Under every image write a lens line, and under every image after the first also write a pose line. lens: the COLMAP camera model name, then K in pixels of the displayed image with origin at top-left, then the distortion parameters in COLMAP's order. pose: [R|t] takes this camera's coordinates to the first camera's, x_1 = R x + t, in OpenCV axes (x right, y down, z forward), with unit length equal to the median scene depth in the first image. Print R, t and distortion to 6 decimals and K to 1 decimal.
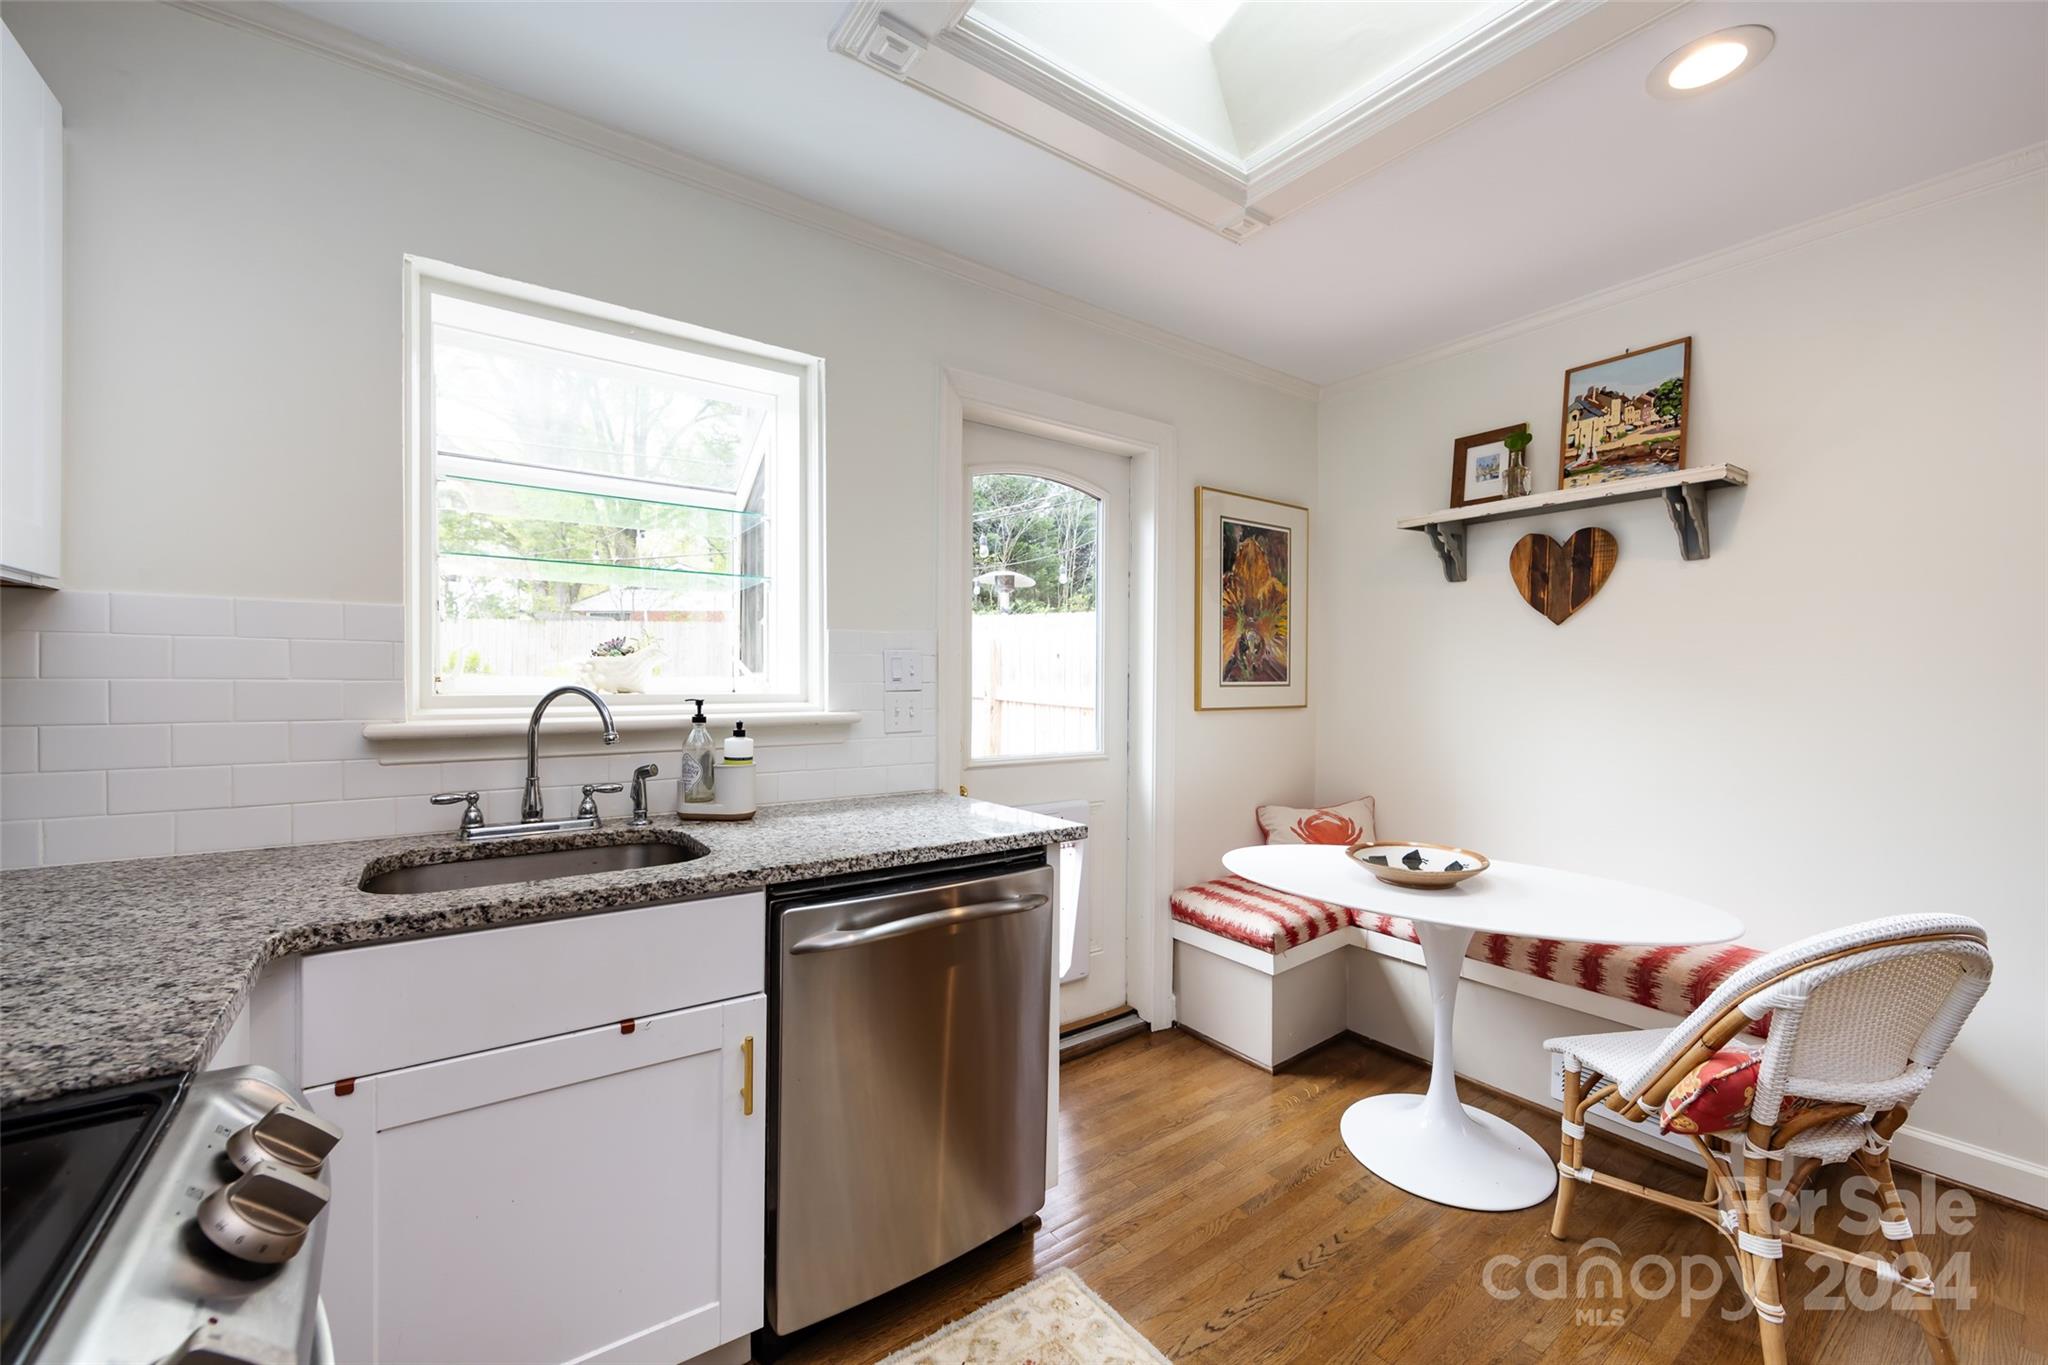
lens RADIAL K [[804.4, 0, 1017.4], [0, 804.4, 686.5], [0, 0, 1]] dist [-0.001482, -0.000095]
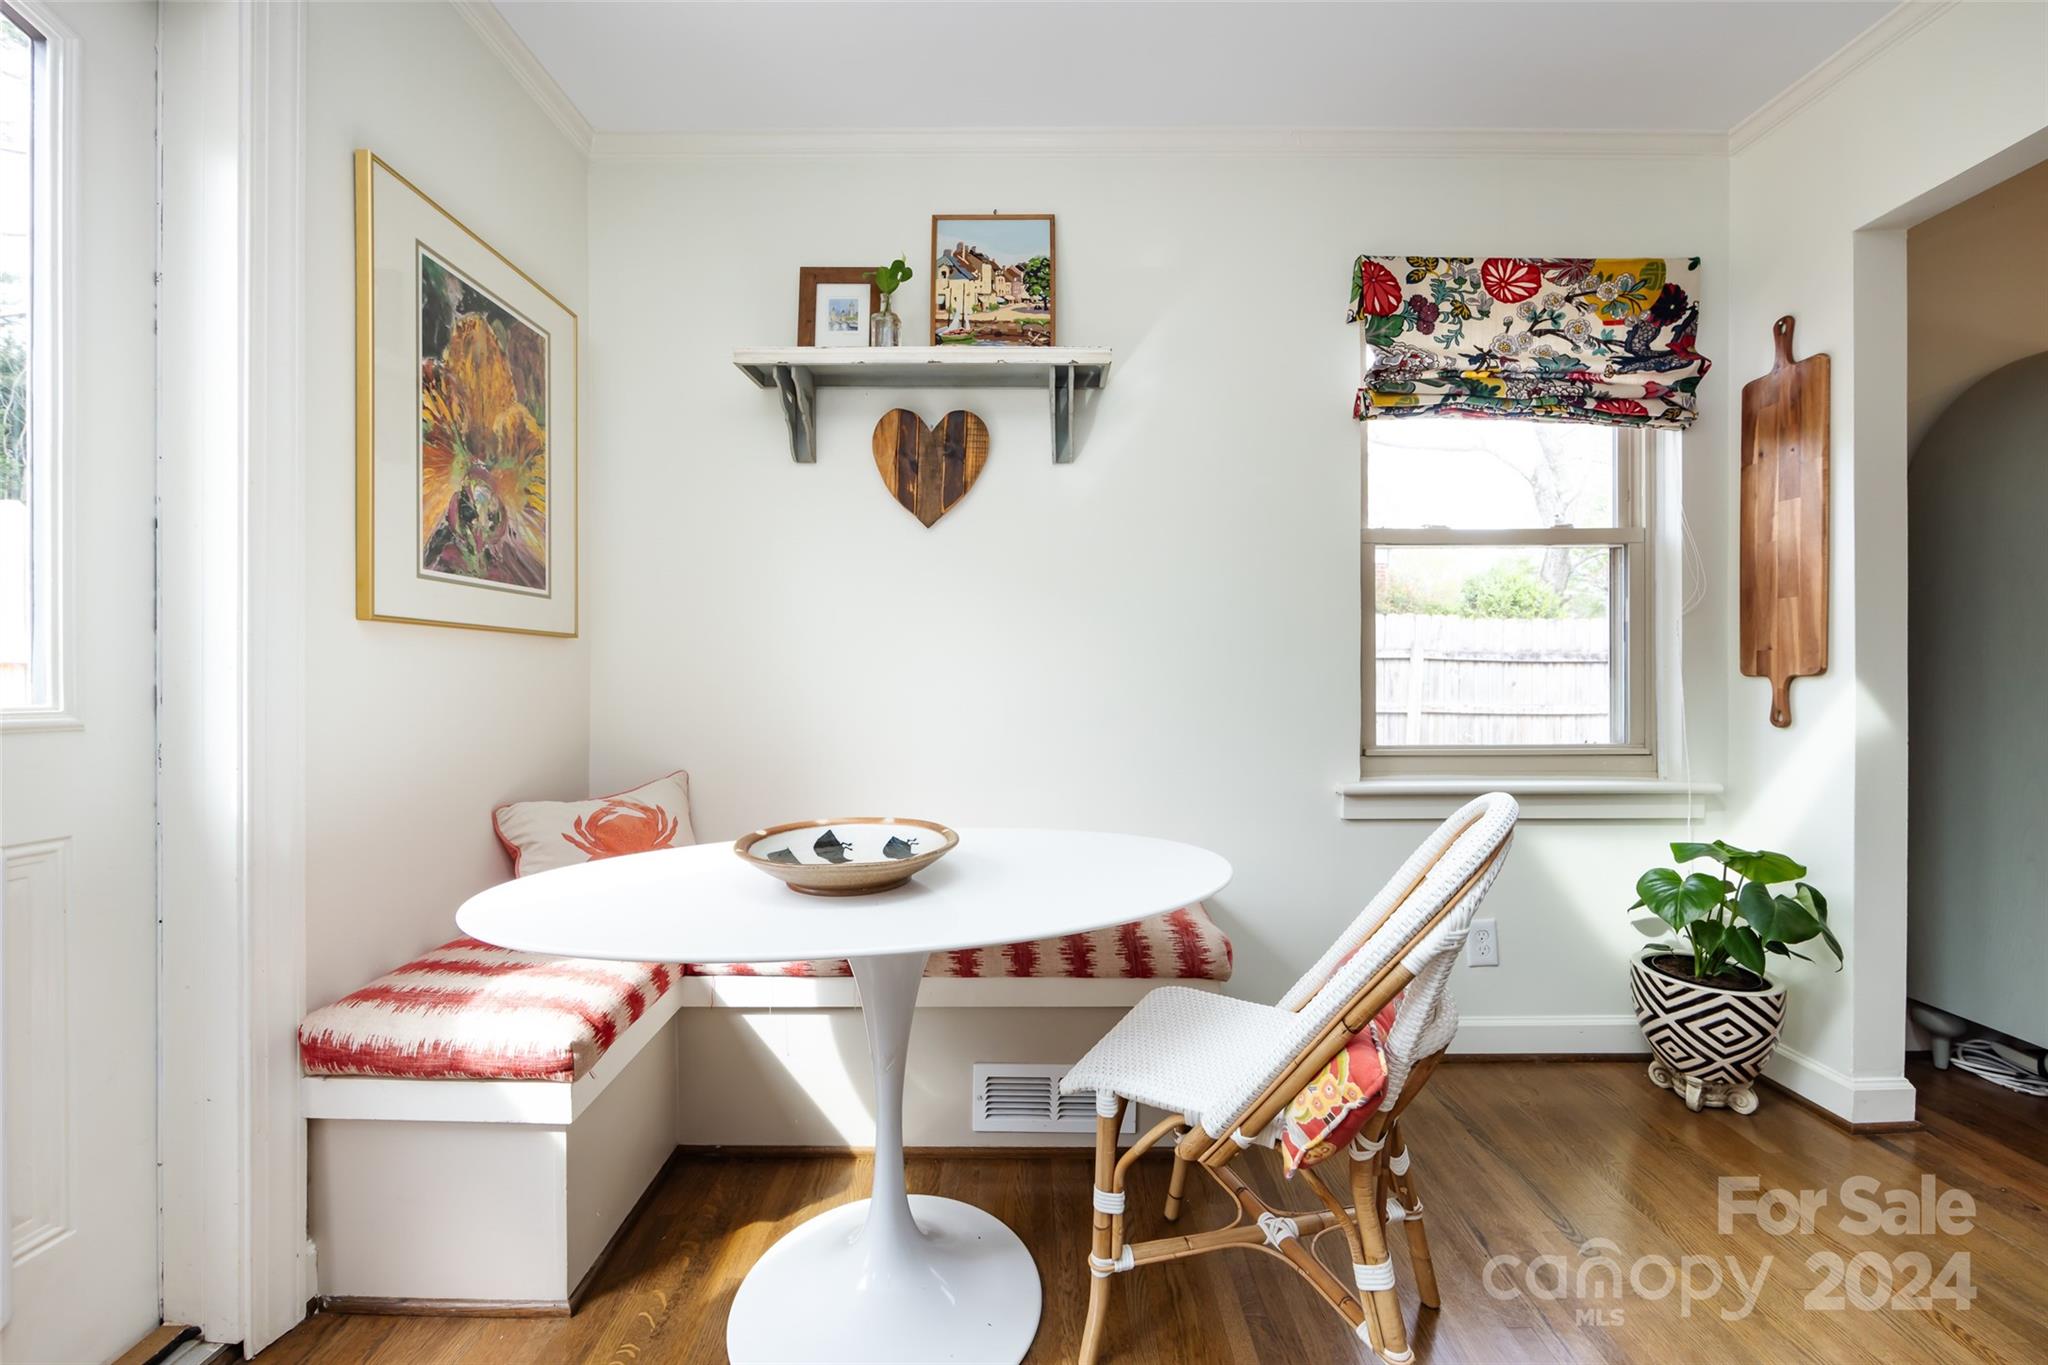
lens RADIAL K [[804.4, 0, 1017.4], [0, 804.4, 686.5], [0, 0, 1]] dist [-0.001482, -0.000095]
pose [[0.583628, -0.007171, 0.811990, 0.070200], [0.007629, 0.999965, 0.003348, 0.080504], [-0.811985, 0.004241, 0.583662, 0.458791]]
